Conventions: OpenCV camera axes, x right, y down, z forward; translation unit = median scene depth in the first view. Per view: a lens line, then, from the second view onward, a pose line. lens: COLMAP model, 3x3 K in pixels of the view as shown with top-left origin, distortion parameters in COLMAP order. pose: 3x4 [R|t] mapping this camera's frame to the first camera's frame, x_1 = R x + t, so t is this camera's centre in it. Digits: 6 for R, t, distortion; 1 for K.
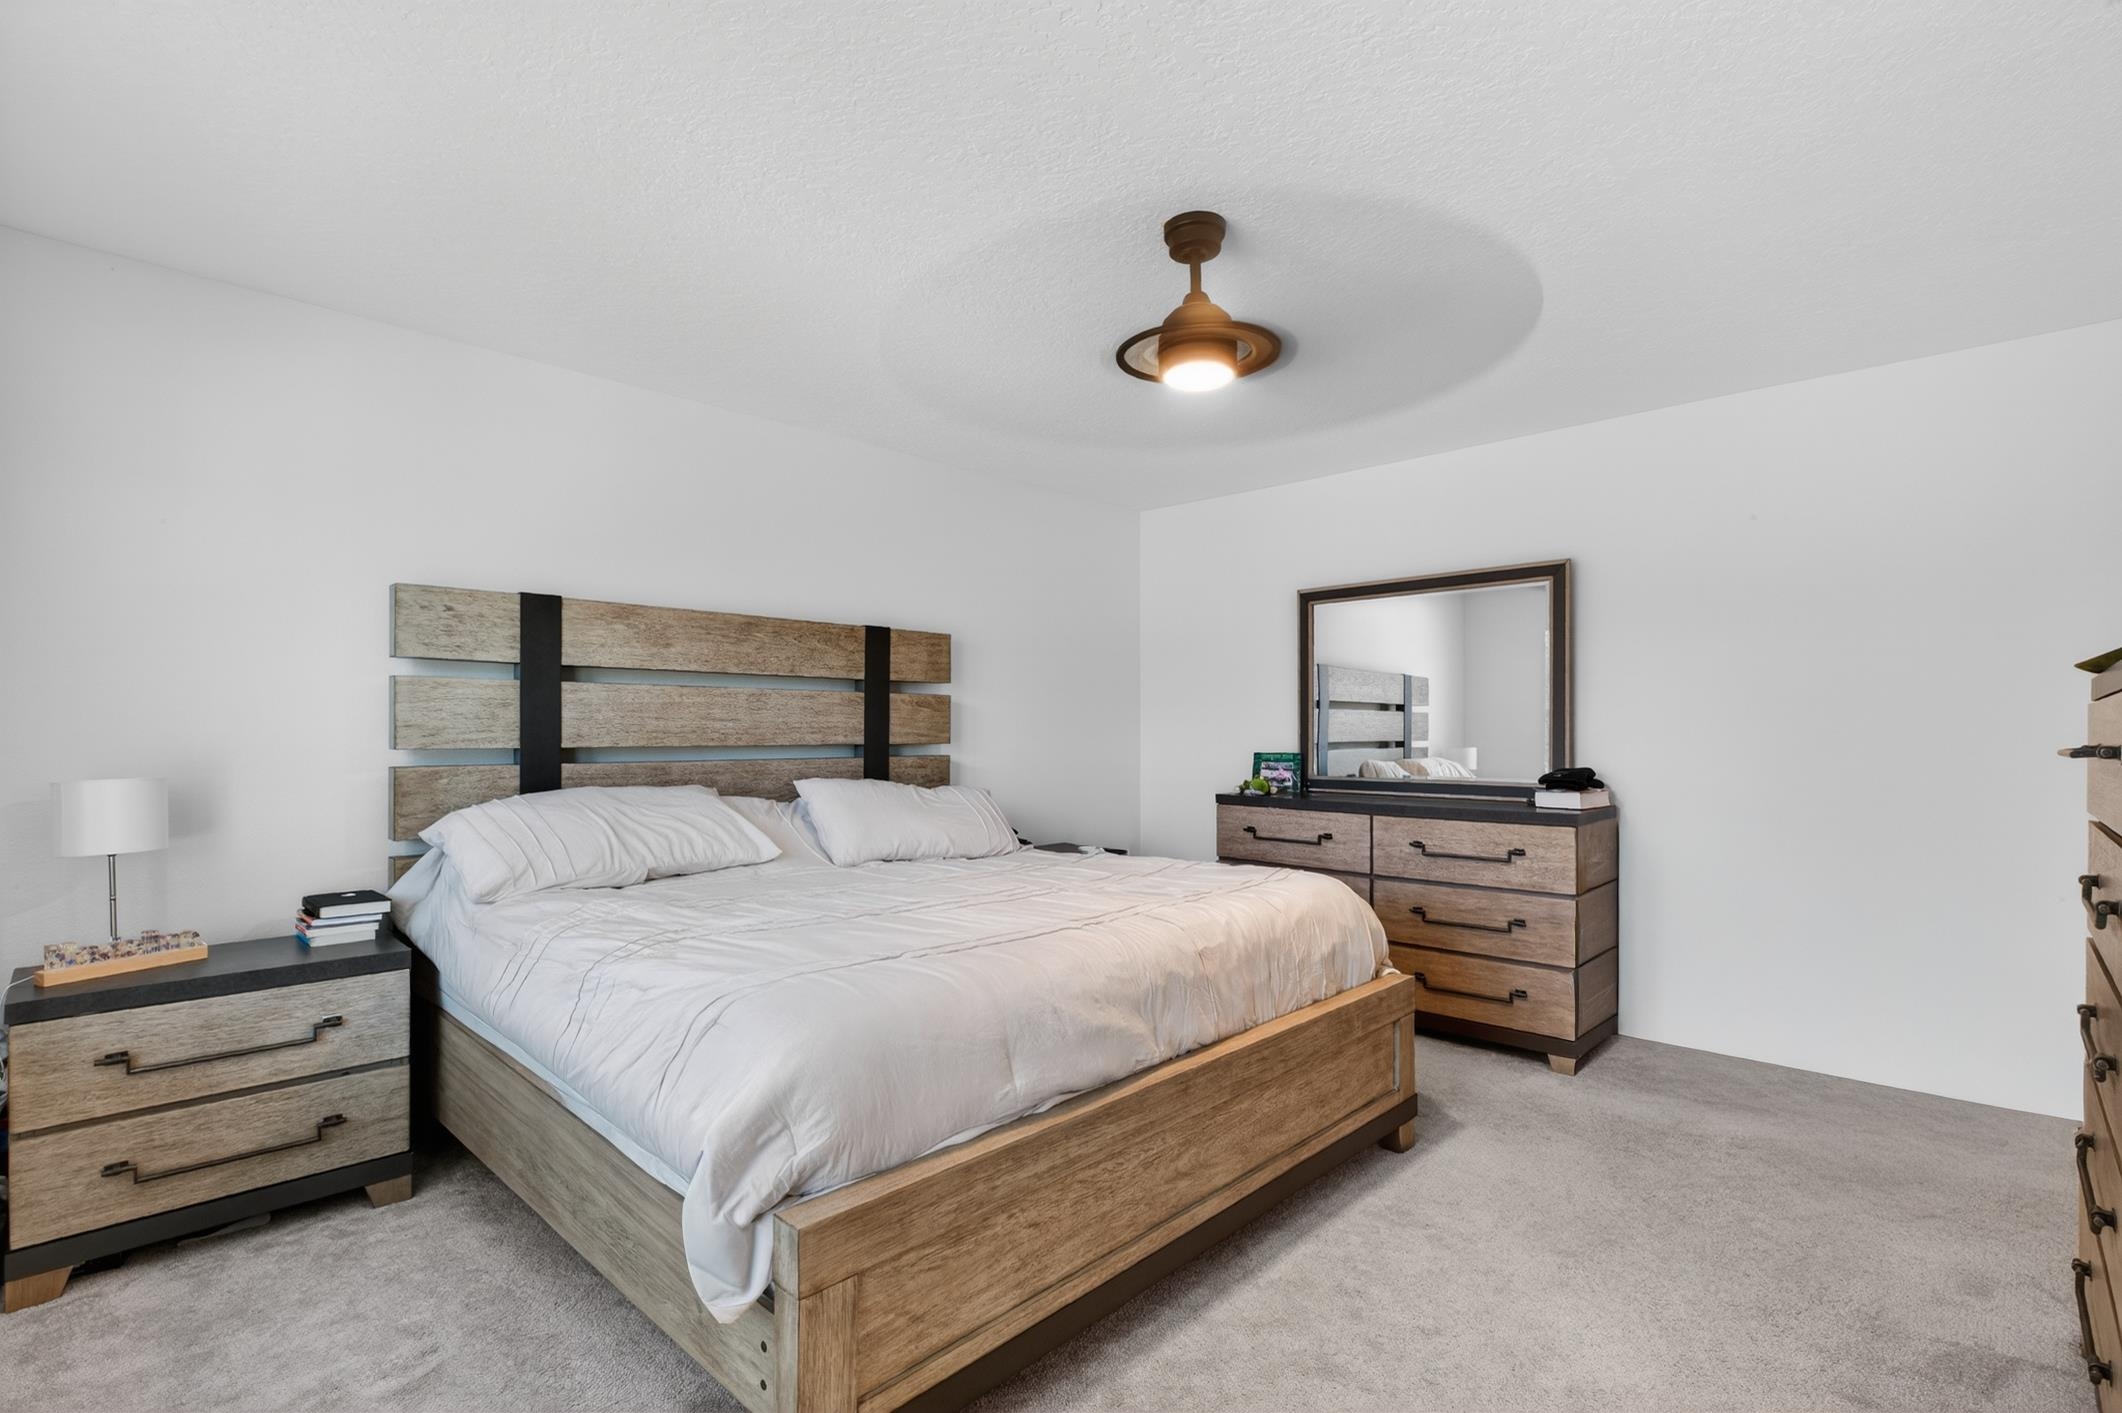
lens RADIAL K [[997.6, 0, 1072.6], [0, 997.6, 729.3], [0, 0, 1]] dist [-0.001979, 0.000233]
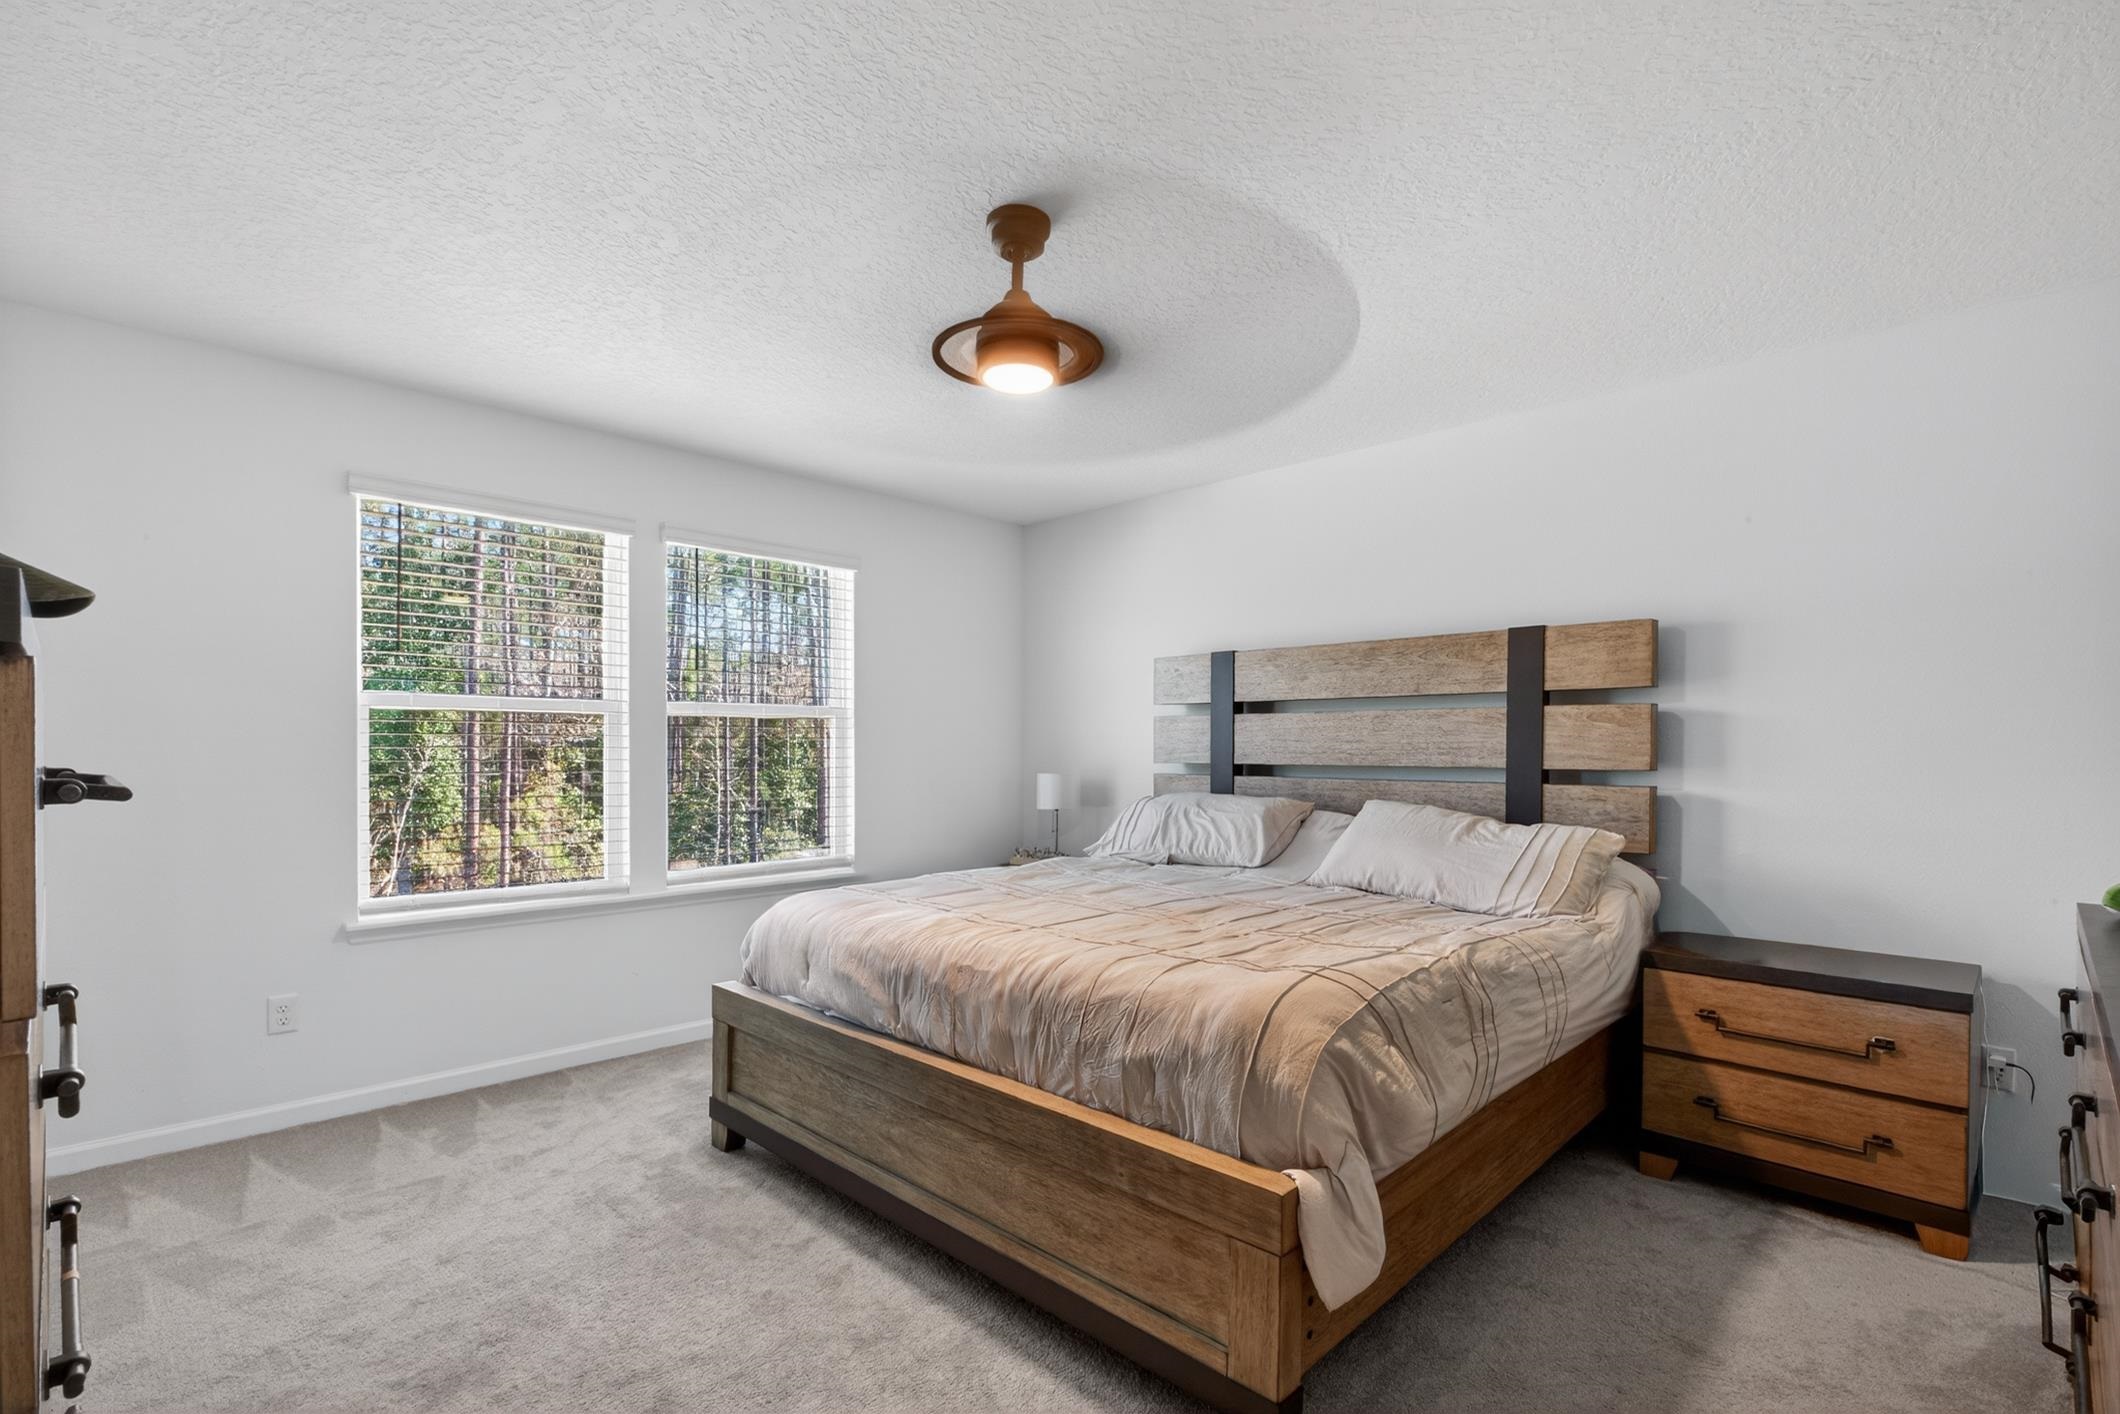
lens RADIAL K [[946.1, 0, 1065.2], [0, 946.1, 760.2], [0, 0, 1]] dist [-0.037460, -0.000088]
pose [[-0.008119, 0.008113, -0.999934, 0.785636], [-0.000098, 0.999967, 0.008114, 0.003378], [0.999967, 0.000164, -0.008118, 0.808424]]
